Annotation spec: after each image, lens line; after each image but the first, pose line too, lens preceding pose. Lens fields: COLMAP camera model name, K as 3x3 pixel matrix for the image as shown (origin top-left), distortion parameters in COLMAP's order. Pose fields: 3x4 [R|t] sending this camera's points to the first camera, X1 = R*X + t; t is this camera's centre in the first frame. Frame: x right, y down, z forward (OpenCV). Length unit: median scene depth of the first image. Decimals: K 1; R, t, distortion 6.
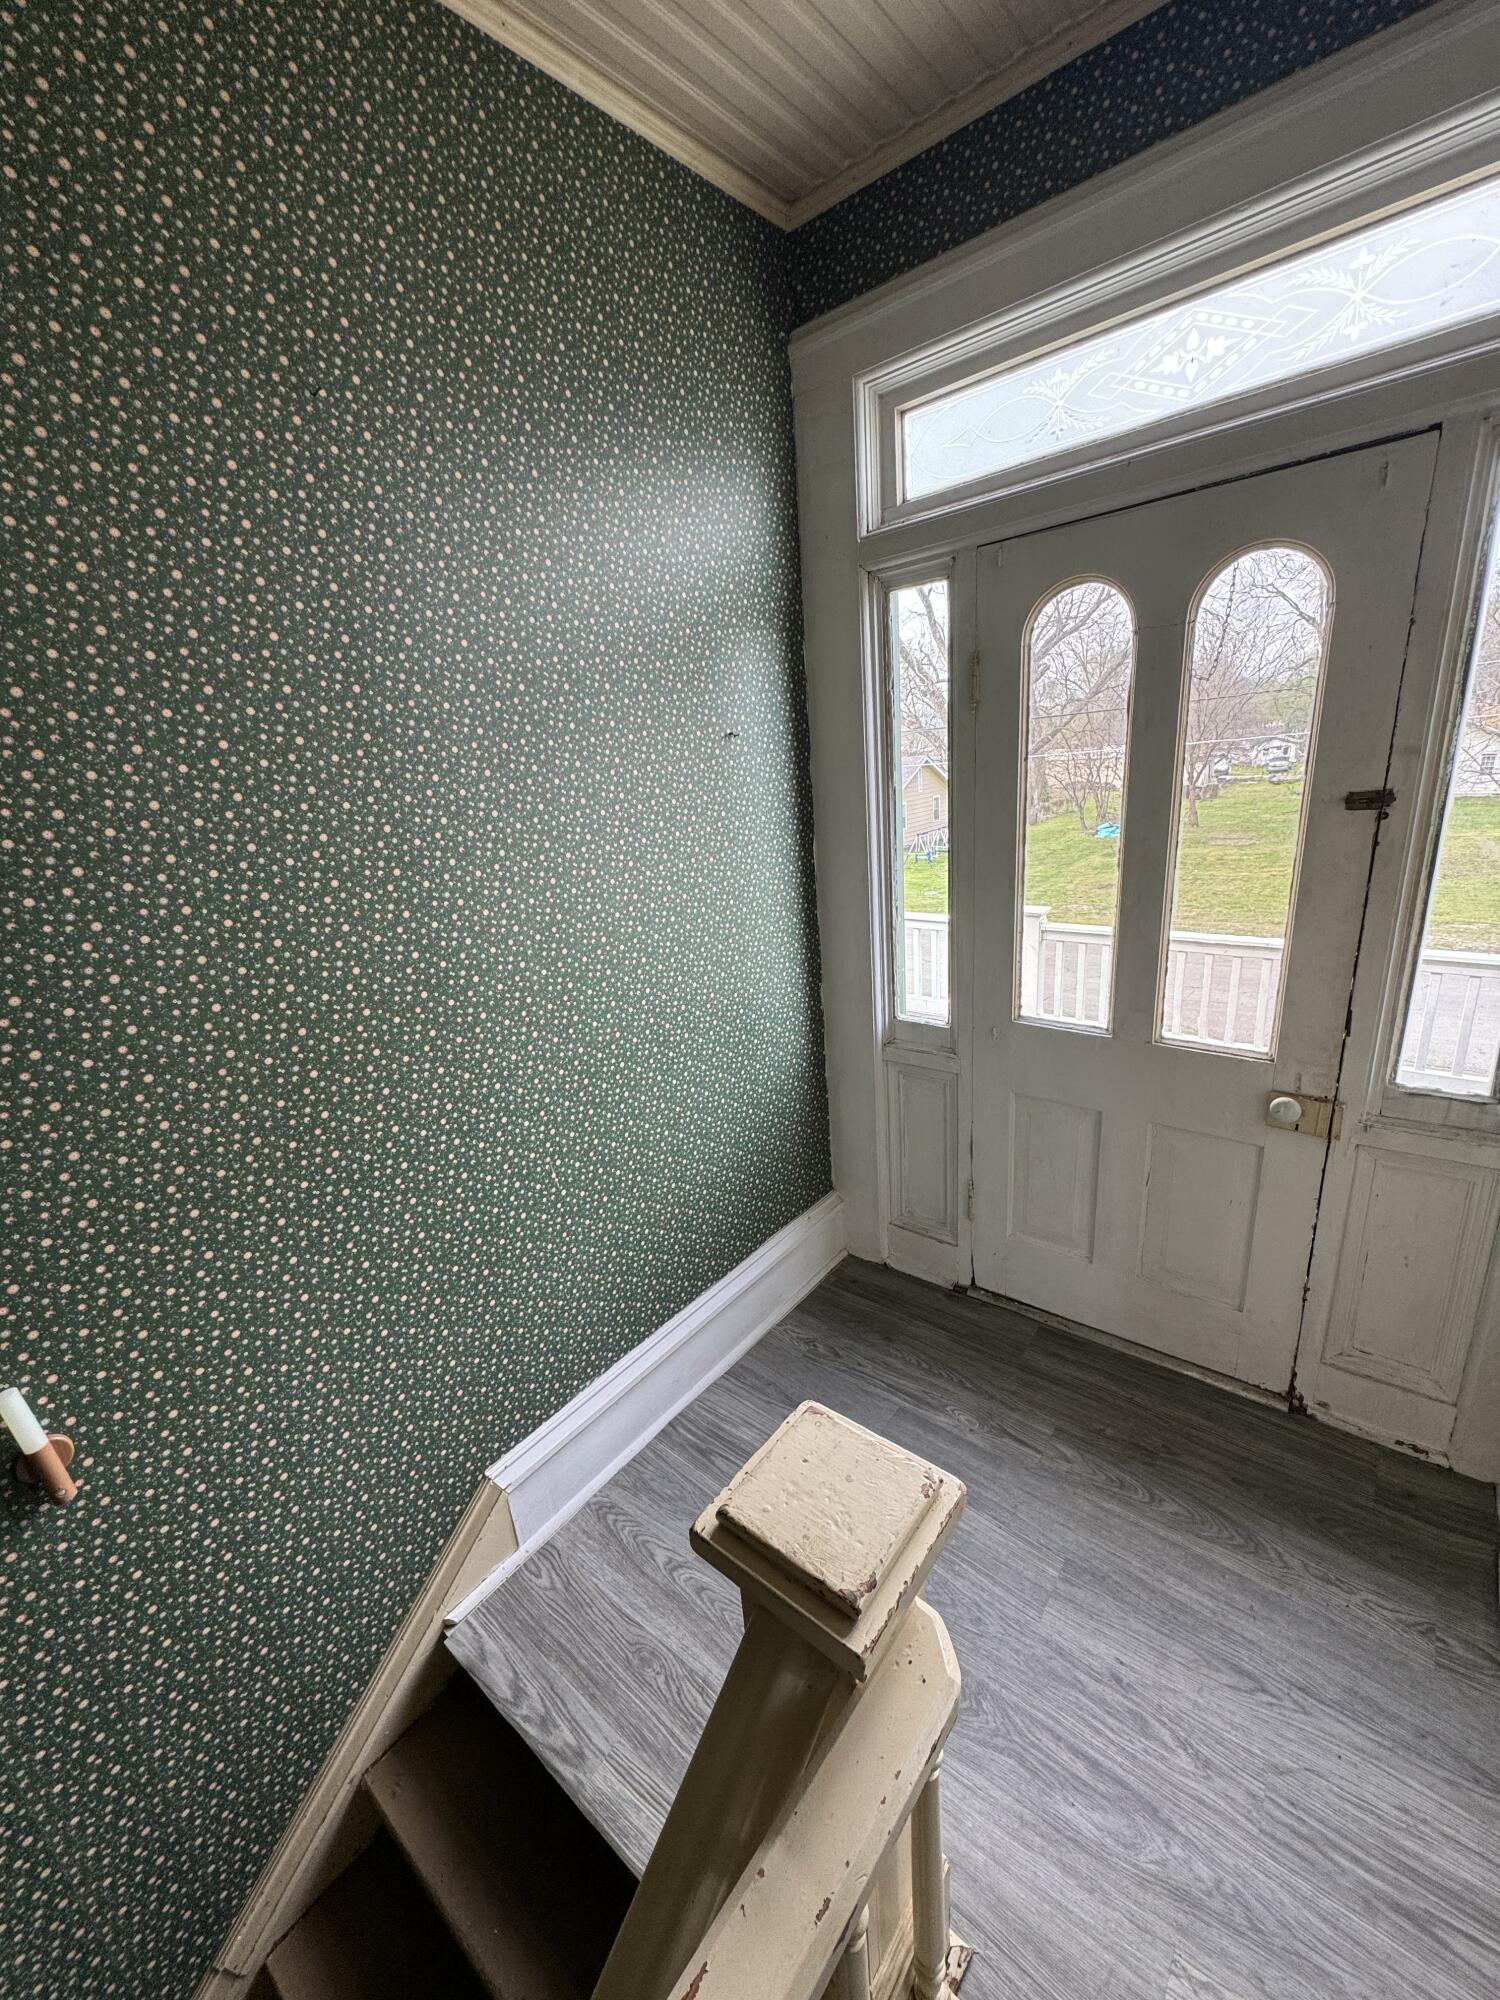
lens RADIAL K [[793.6, 0, 750.0], [0, 793.6, 1000.0], [0, 0, 1]] dist [-0.000308, -0.000050]
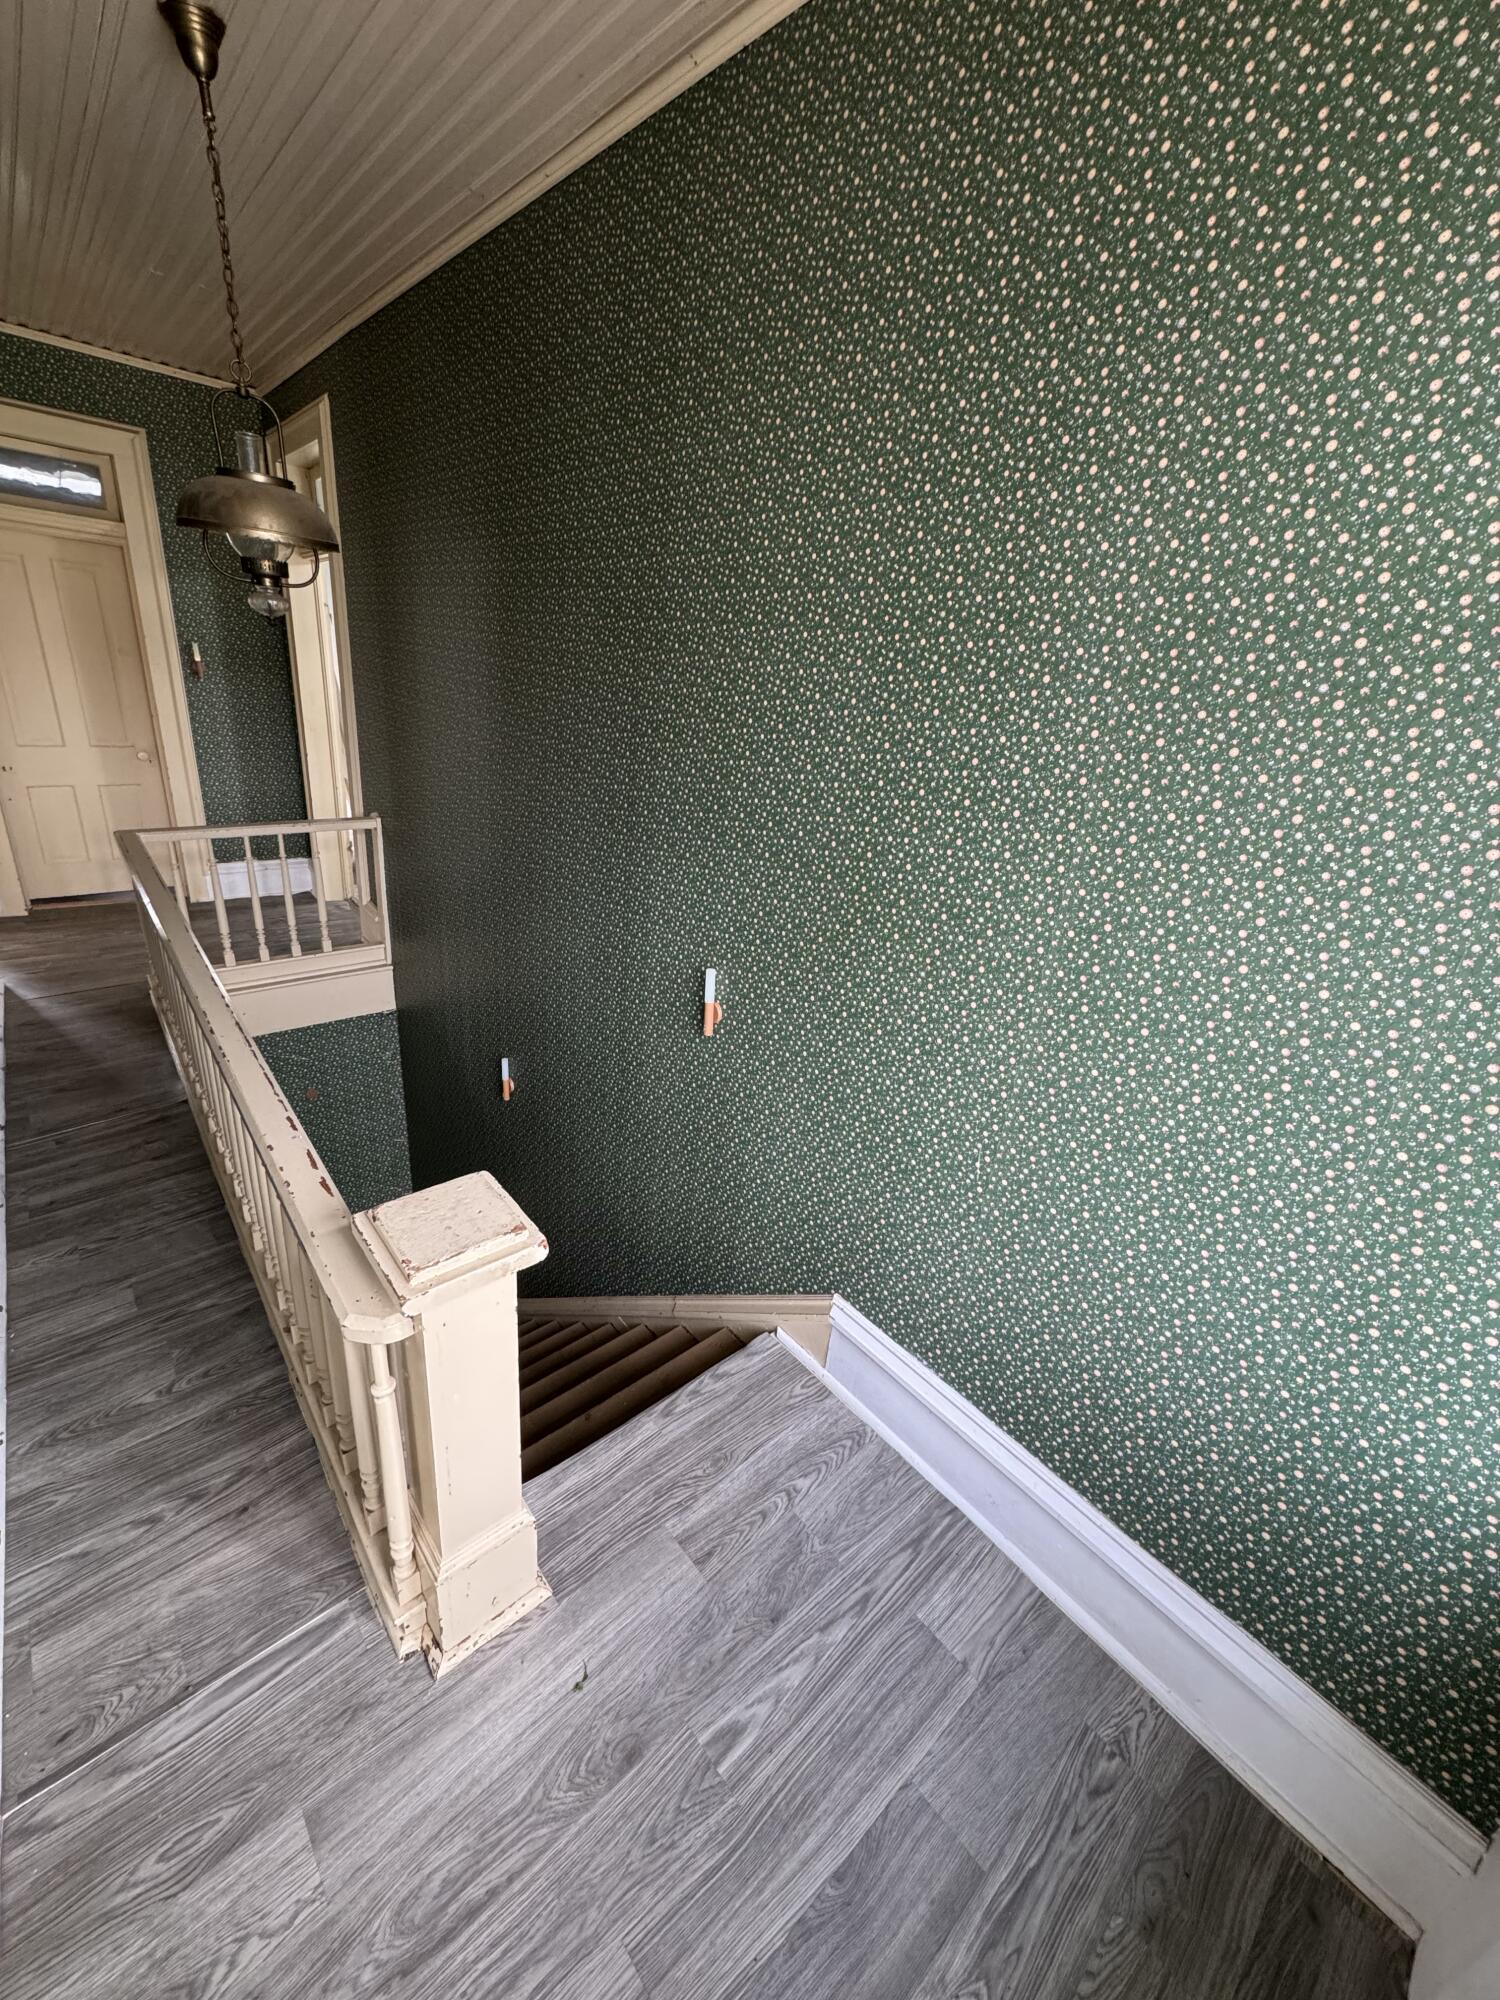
lens RADIAL K [[800.7, 0, 750.0], [0, 800.7, 1000.0], [0, 0, 1]] dist [0.001183, 0.000226]
pose [[-0.178936, 0.445566, -0.877185, 0.614067], [-0.372501, 0.794521, 0.479563, -0.324244], [0.910618, 0.412563, 0.023805, 0.734089]]
